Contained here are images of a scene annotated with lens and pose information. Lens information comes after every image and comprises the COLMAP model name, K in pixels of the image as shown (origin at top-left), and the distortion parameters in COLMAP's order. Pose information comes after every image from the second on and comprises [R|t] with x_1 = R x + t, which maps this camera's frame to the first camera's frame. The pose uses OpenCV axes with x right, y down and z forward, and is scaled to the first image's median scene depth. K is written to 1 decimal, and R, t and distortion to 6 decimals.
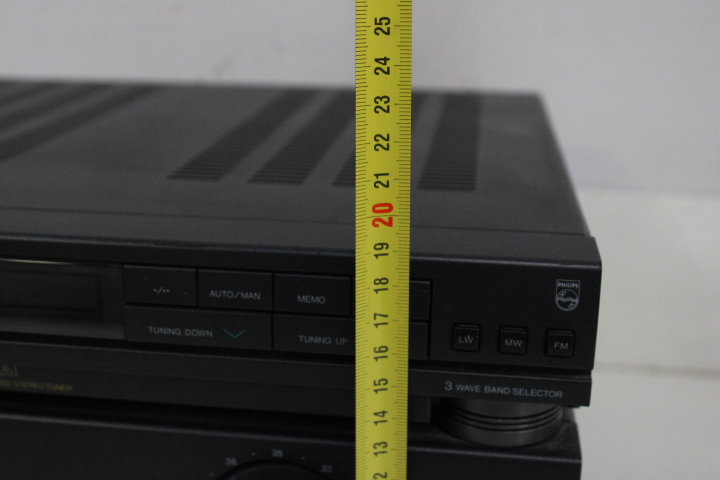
lens RADIAL K [[952.8, 0, 360.0], [0, 952.8, 240.0], [0, 0, 1]] dist [-0.064402, 0.077242]
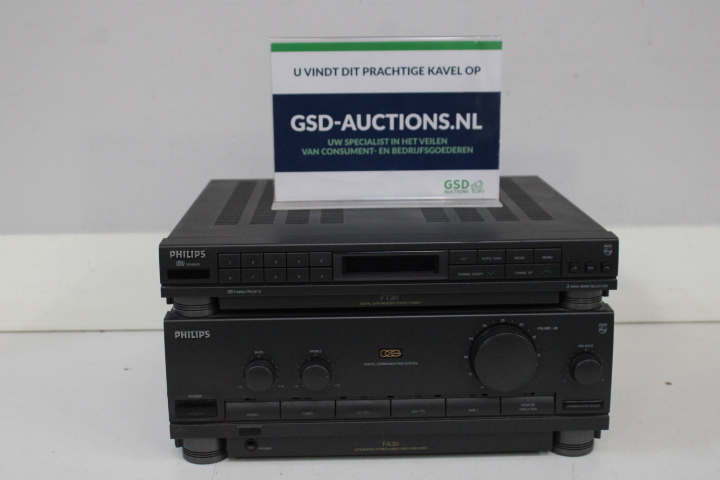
lens RADIAL K [[947.4, 0, 360.0], [0, 947.4, 240.0], [0, 0, 1]] dist [-0.058026, 0.013138]
pose [[0.986314, -0.053765, 0.155864, -0.941566], [0.067036, 0.994443, -0.081179, 0.203427], [-0.150634, 0.090516, 0.984437, -1.665976]]
